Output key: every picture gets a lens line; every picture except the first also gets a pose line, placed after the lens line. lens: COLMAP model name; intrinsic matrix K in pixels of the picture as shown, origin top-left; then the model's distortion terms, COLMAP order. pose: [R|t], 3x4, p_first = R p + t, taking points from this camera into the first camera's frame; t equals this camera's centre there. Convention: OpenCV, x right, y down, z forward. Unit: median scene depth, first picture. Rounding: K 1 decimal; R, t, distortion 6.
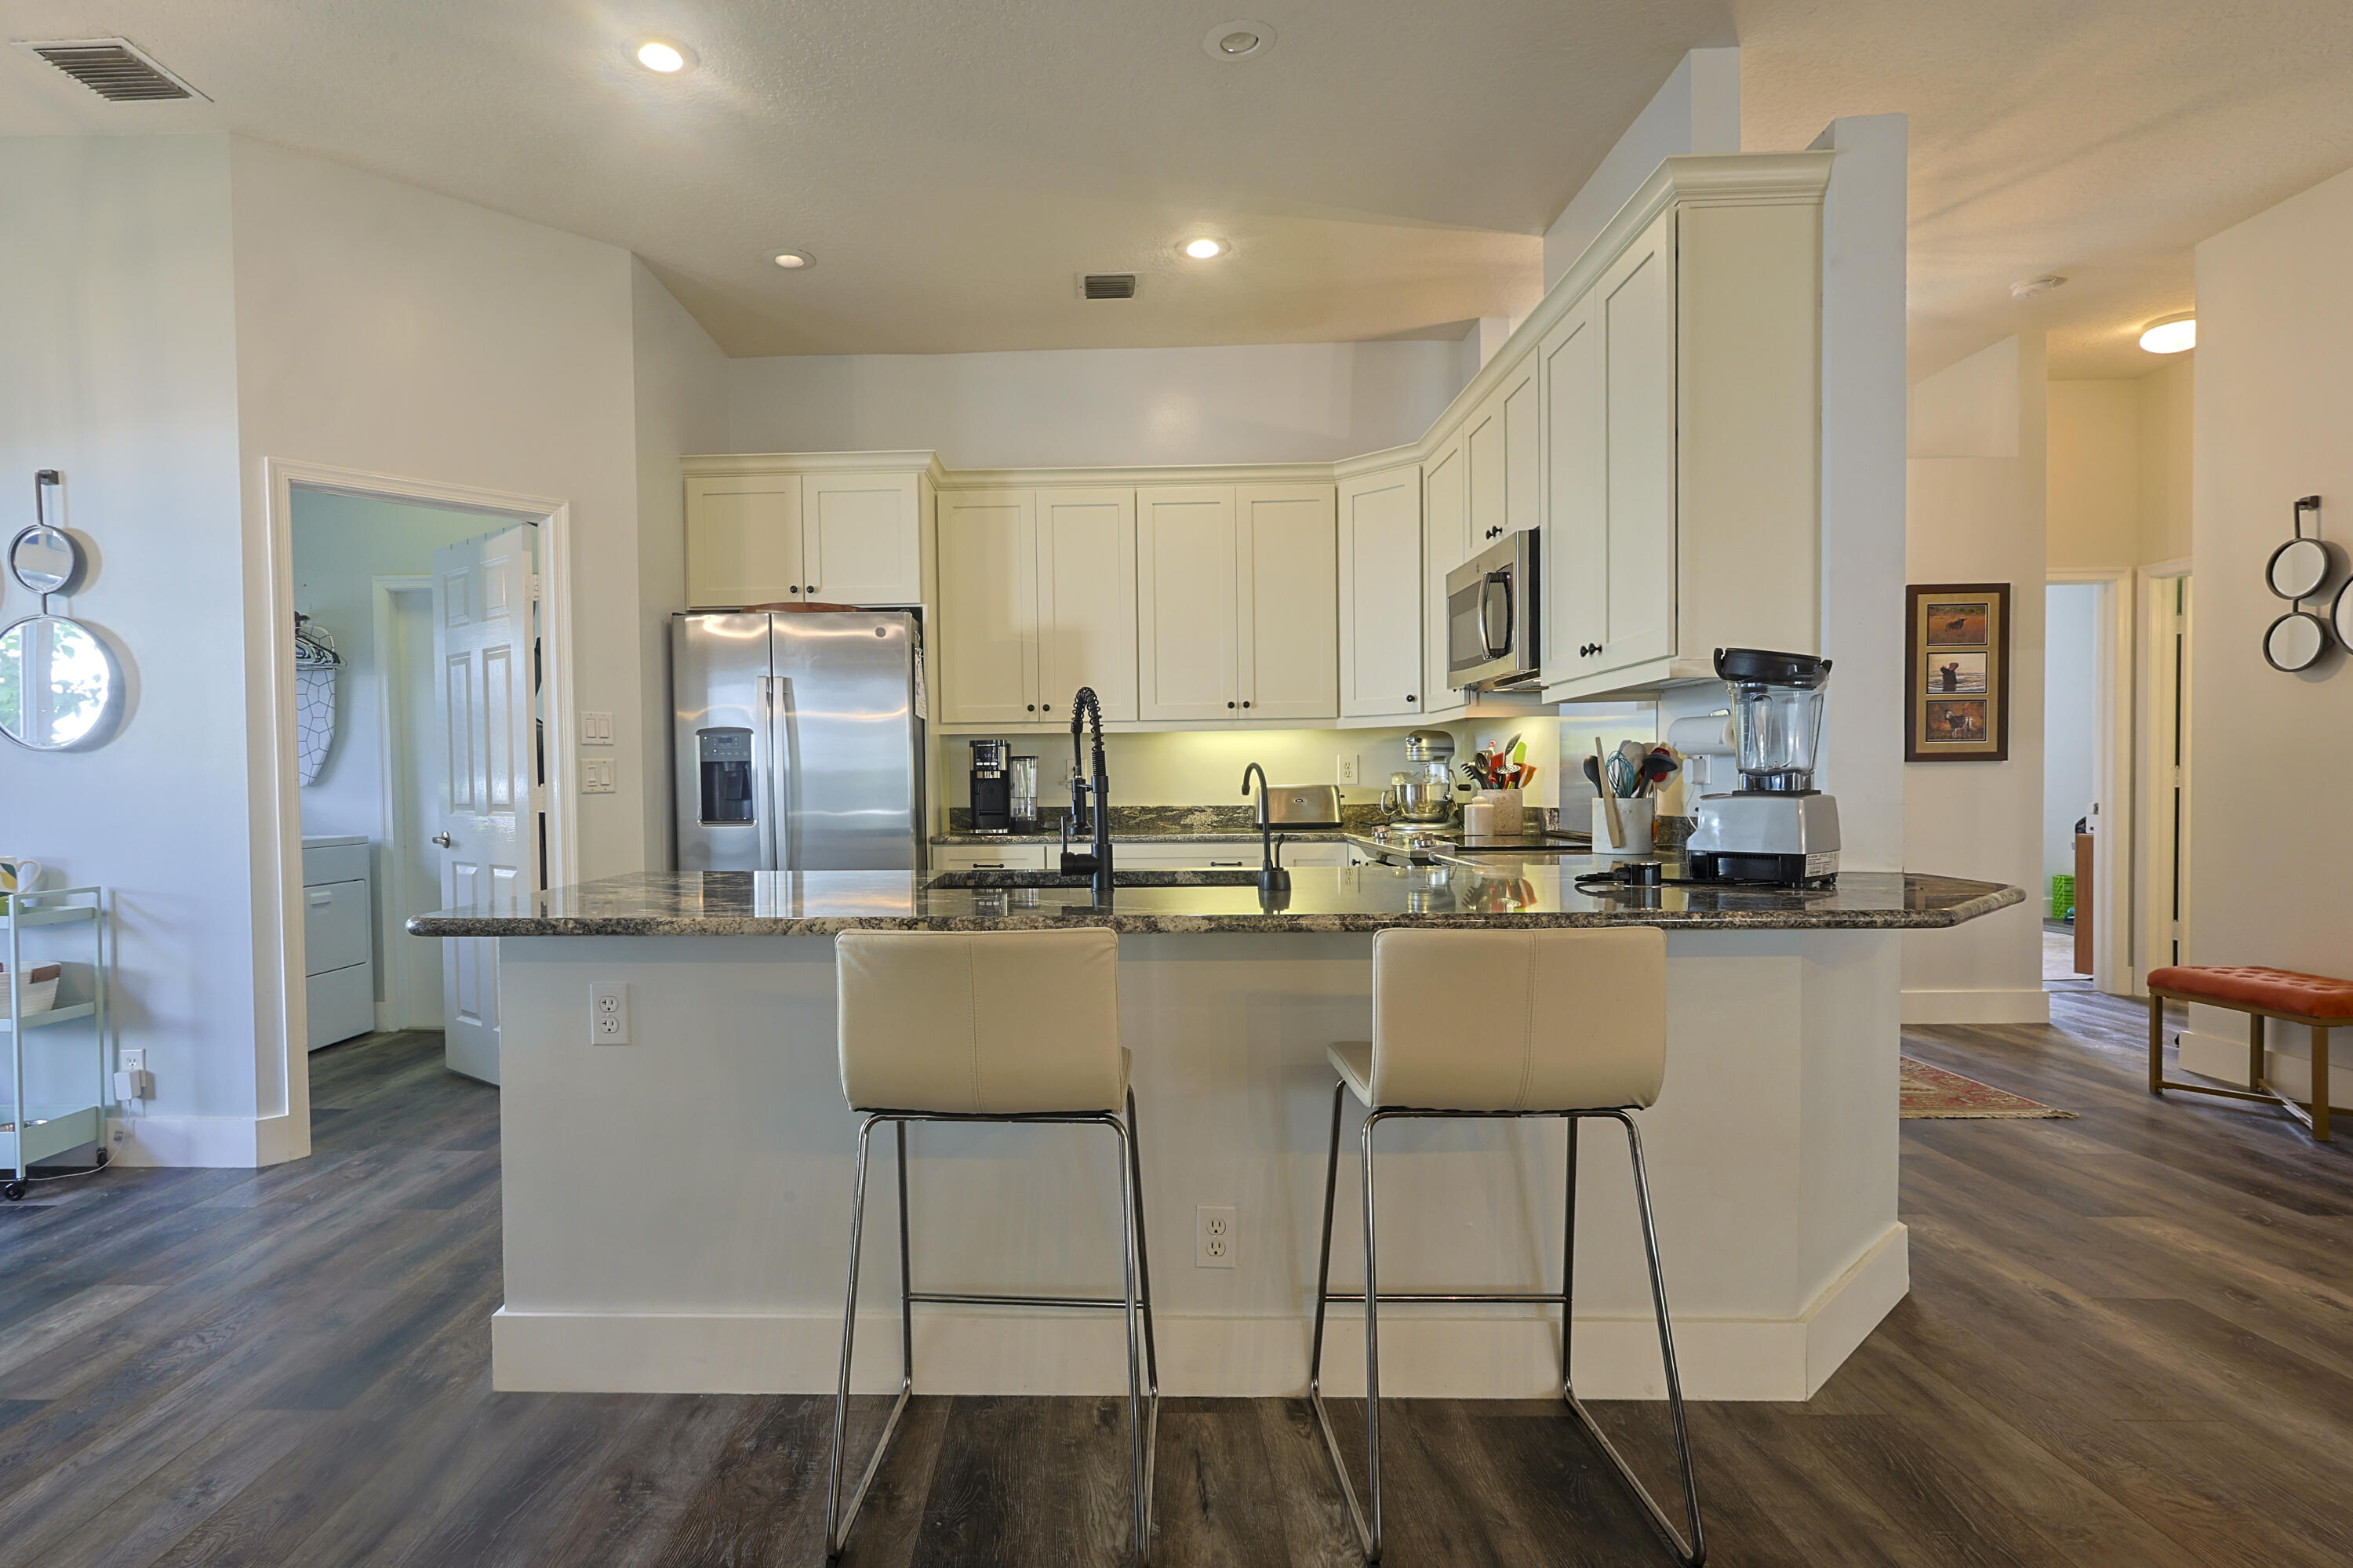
lens RADIAL K [[1208.8, 0, 1173.2], [0, 1208.8, 818.6], [0, 0, 1]] dist [-0.001561, -0.000678]
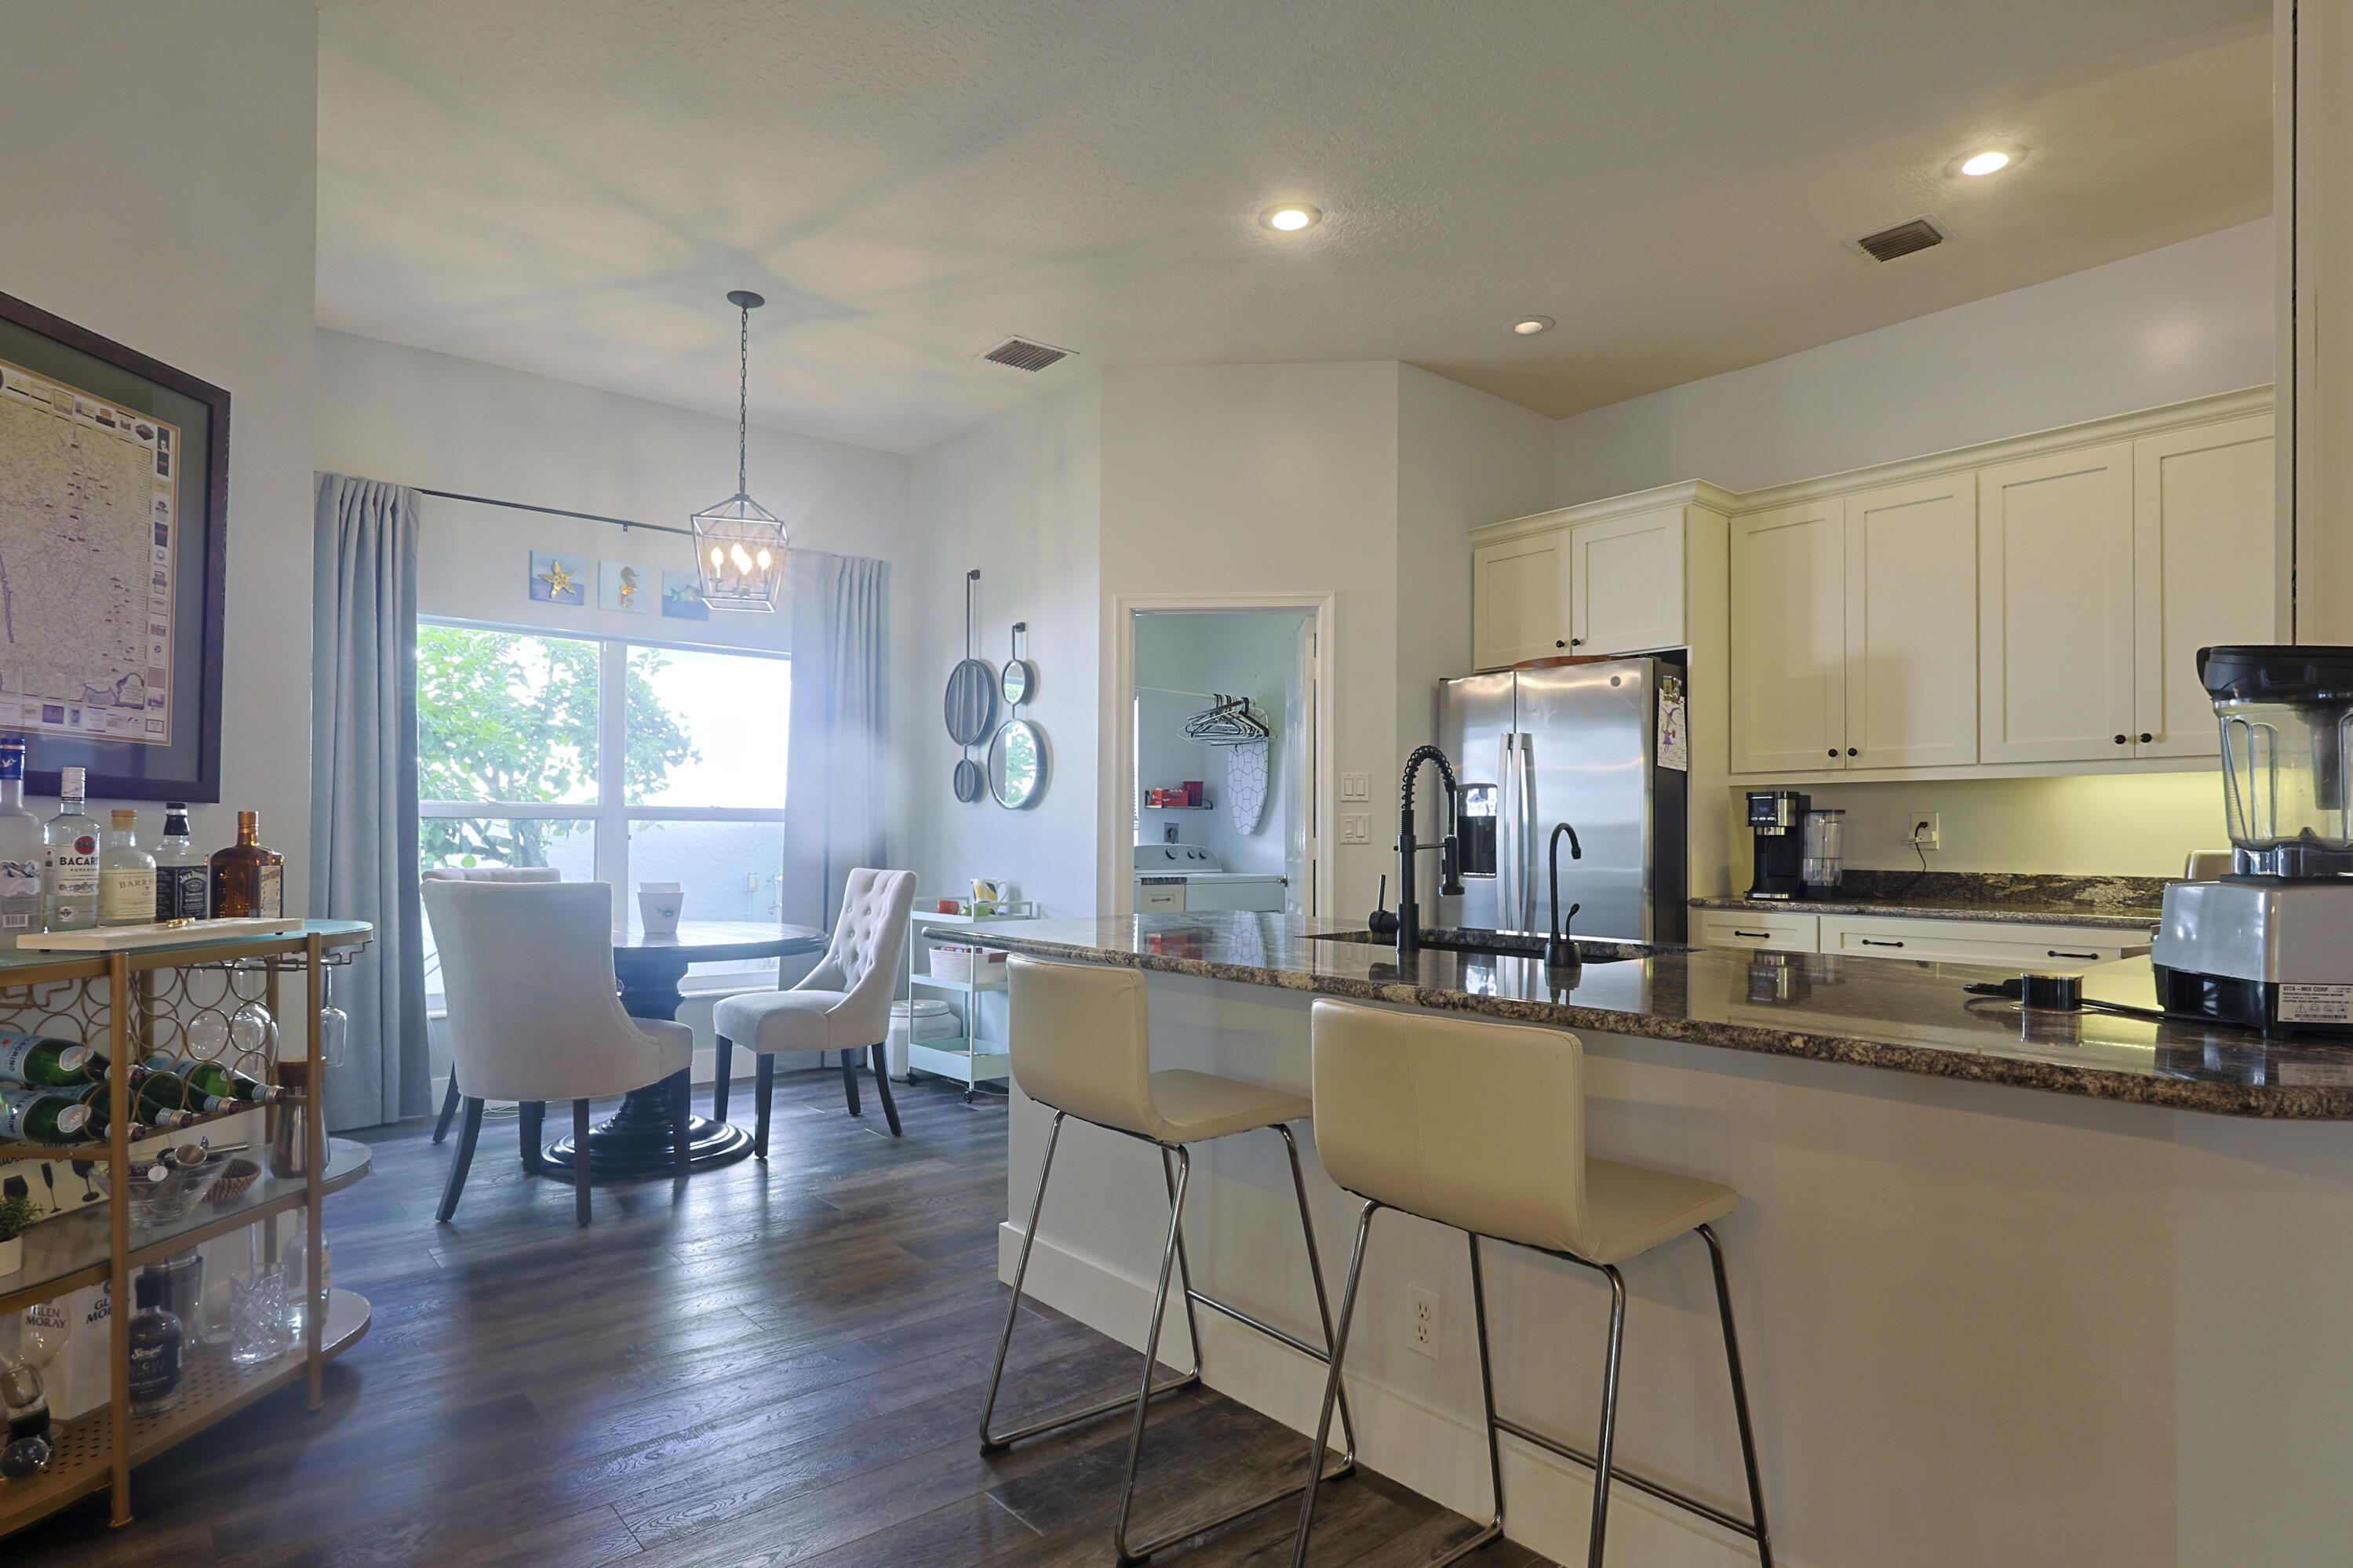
lens RADIAL K [[1265.5, 0, 1171.2], [0, 1265.5, 830.9], [0, 0, 1]] dist [-0.001997, -0.001087]
pose [[0.666769, 0.010629, -0.745189, 0.252319], [-0.034256, 0.999279, -0.016397, -0.006900], [0.744477, 0.036460, 0.666652, 0.067967]]
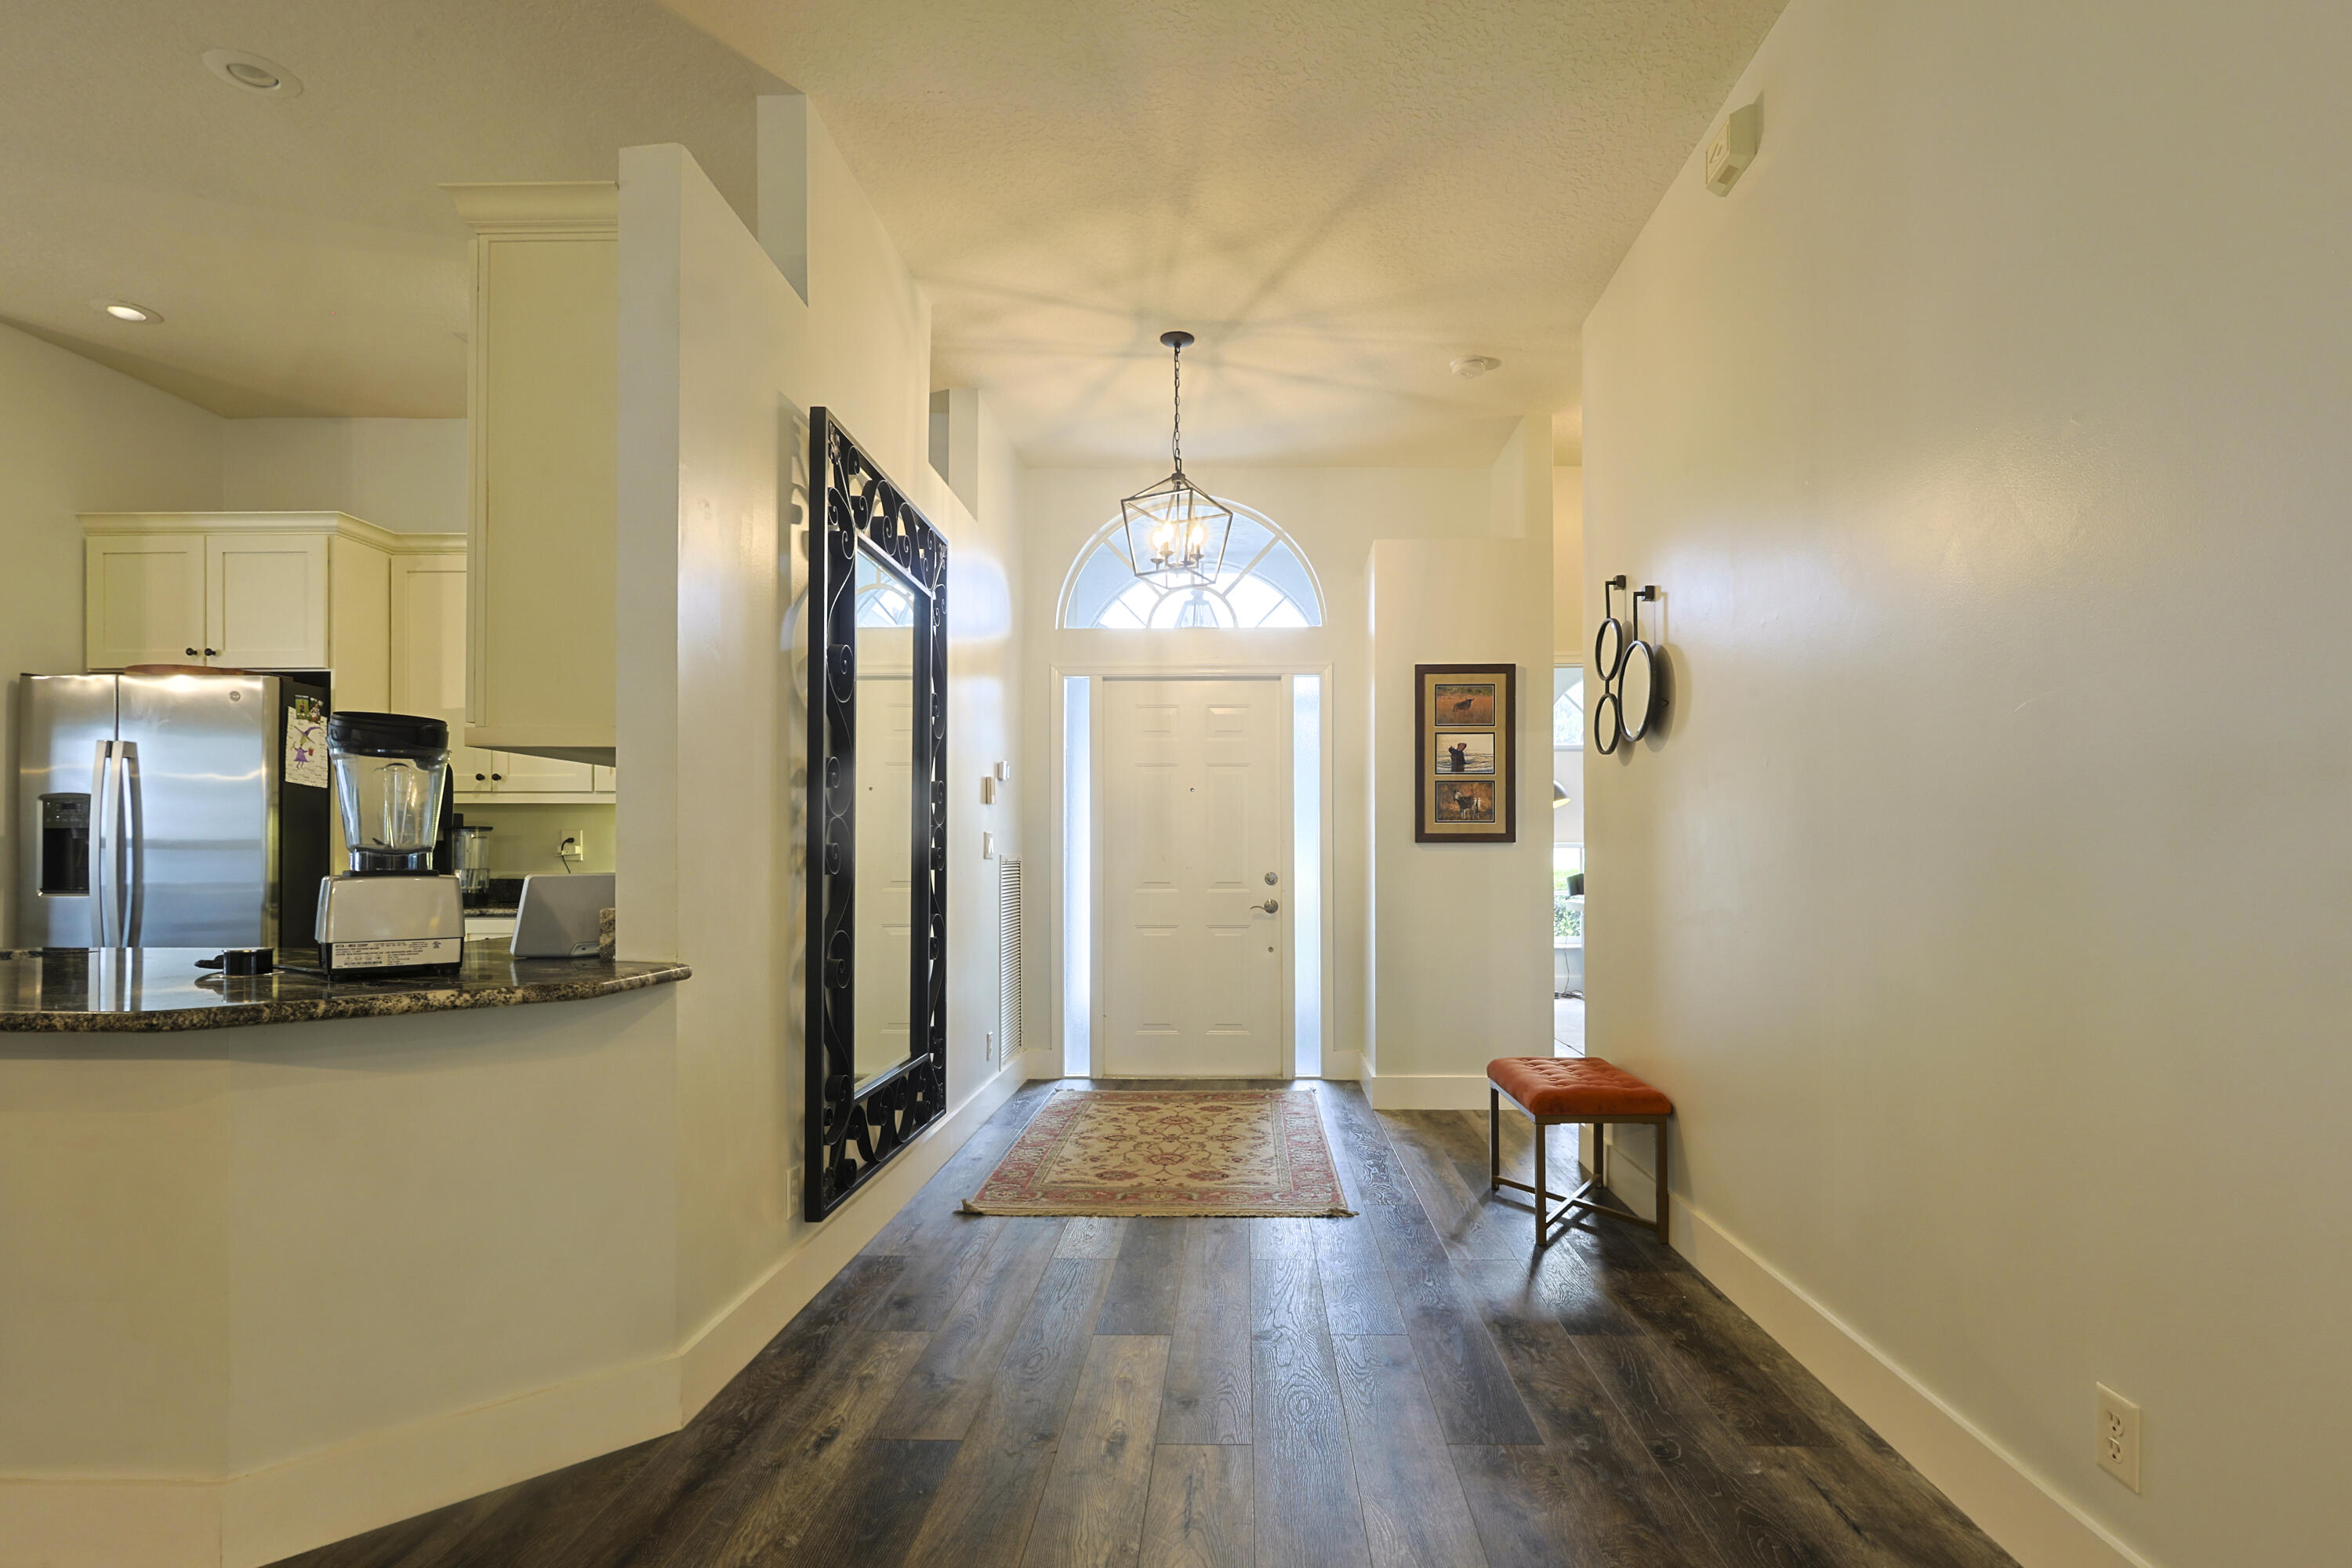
lens RADIAL K [[1174.6, 0, 1182.0], [0, 1174.6, 848.3], [0, 0, 1]] dist [0.002655, 0.001015]
pose [[0.999839, 0.011119, 0.014091, 0.467034], [-0.010595, 0.999268, -0.036761, -0.005898], [-0.014490, 0.036606, 0.999225, 0.050734]]
